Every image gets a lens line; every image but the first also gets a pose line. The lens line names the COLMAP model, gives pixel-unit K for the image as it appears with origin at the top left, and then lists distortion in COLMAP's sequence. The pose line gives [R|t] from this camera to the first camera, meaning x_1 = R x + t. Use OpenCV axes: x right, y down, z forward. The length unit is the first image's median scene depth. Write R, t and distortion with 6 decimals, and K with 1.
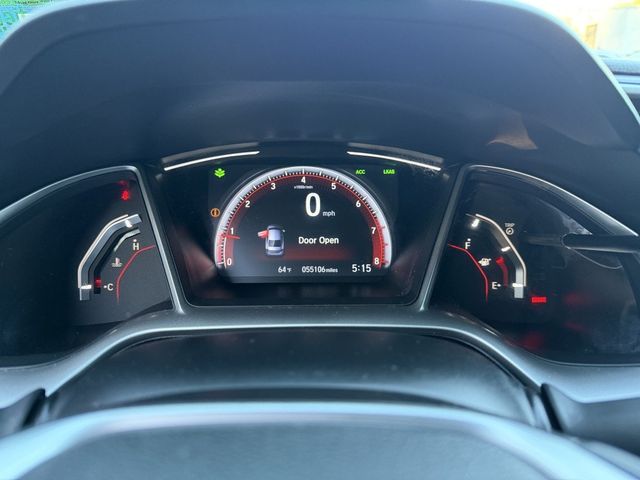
lens RADIAL K [[464.1, 0, 320.0], [0, 464.1, 240.0], [0, 0, 1]] dist [0.006318, -0.013555]
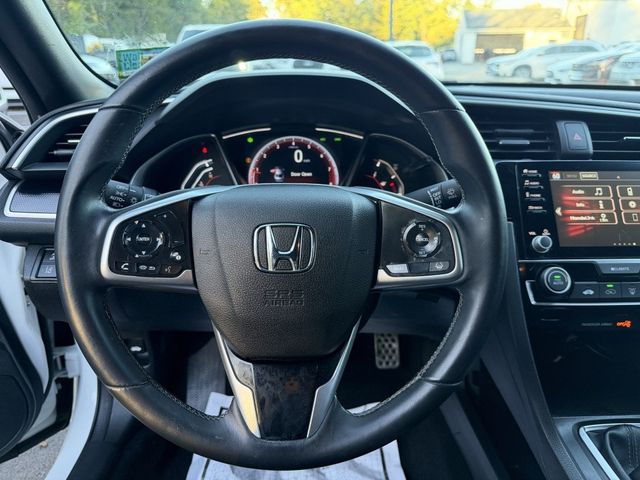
lens RADIAL K [[441.7, 0, 320.0], [0, 441.7, 240.0], [0, 0, 1]] dist [-0.006045, -0.005965]
pose [[0.999965, -0.002010, 0.008182, 0.059874], [0.001720, 0.999375, 0.035311, 0.212085], [-0.008248, -0.035296, 0.999343, -0.873669]]
